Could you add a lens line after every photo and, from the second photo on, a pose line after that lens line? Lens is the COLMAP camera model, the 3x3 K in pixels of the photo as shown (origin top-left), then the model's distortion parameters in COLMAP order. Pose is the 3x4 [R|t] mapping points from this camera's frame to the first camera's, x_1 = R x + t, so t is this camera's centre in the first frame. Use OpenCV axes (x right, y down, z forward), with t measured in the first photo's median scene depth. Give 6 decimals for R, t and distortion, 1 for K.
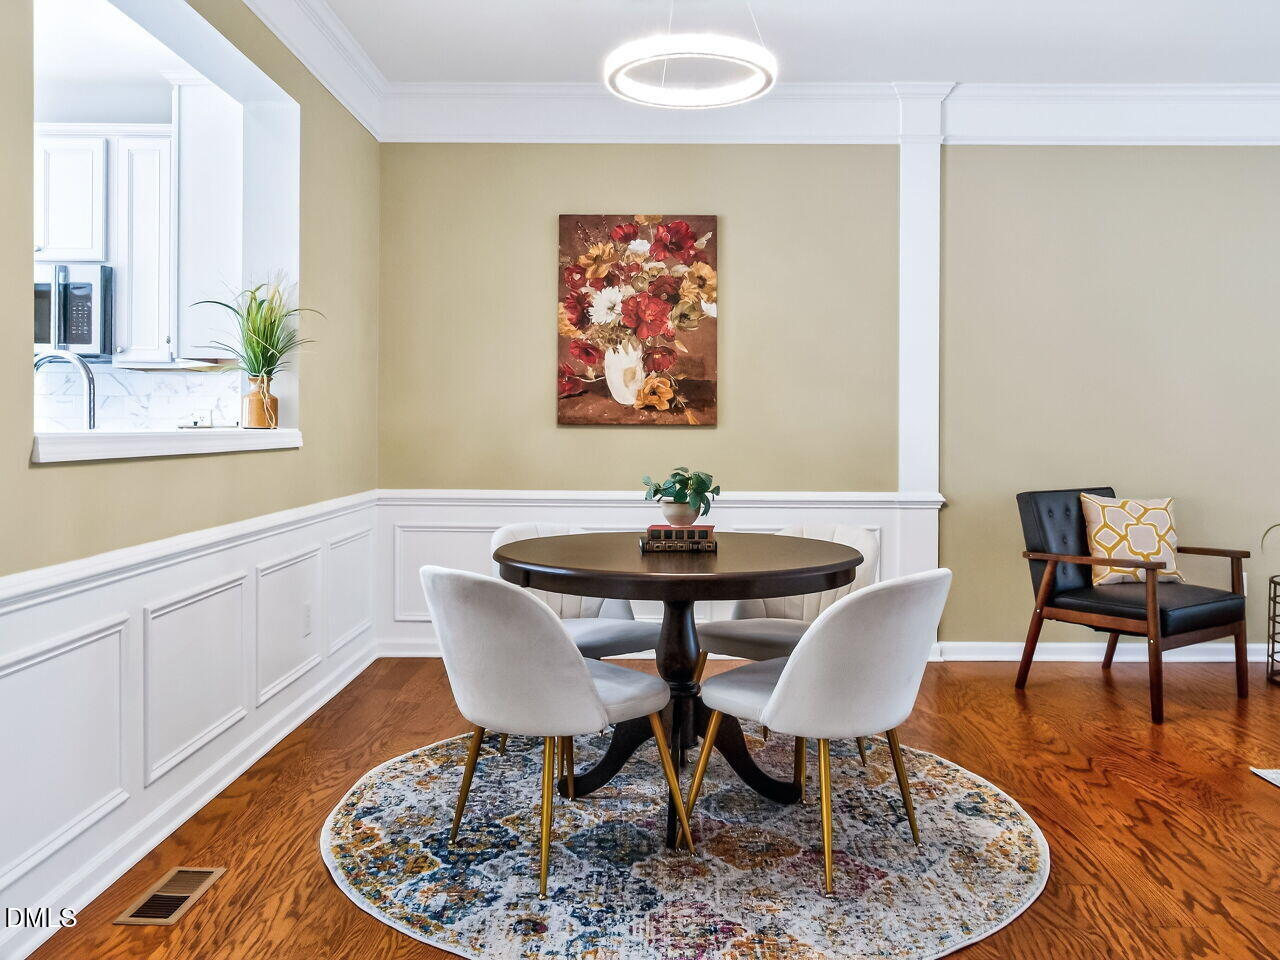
lens RADIAL K [[1057.4, 0, 640.8], [0, 1057.4, 413.3], [0, 0, 1]] dist [0.000416, 0.001815]
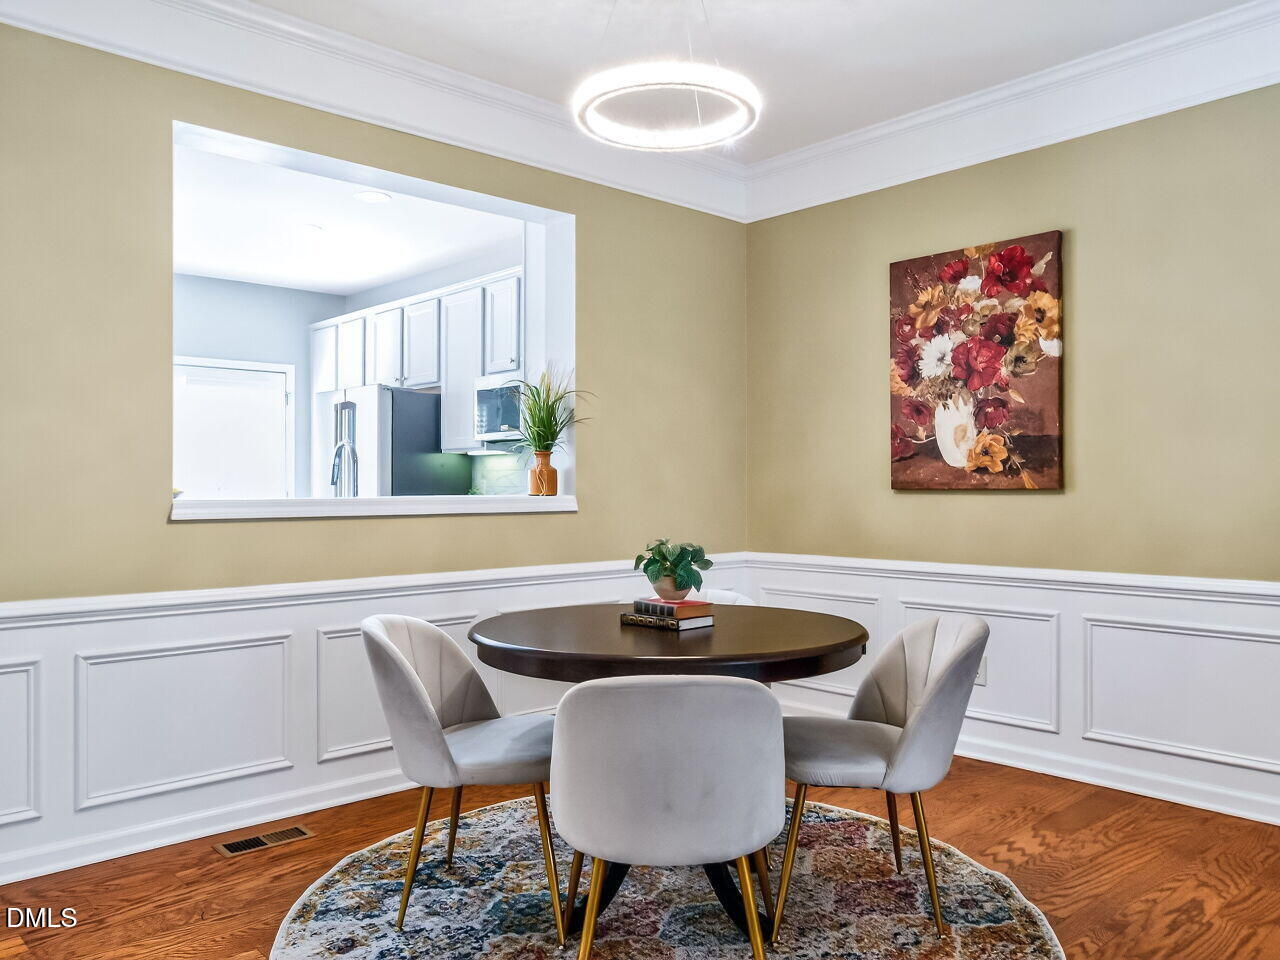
lens RADIAL K [[996.4, 0, 640.0], [0, 996.4, 480.0], [0, 0, 1]] dist [0.007731, -0.001043]
pose [[0.673466, -0.013340, -0.739098, 0.418858], [0.013536, 0.999892, -0.005713, 0.003532], [0.739094, -0.006157, 0.673574, 0.249742]]
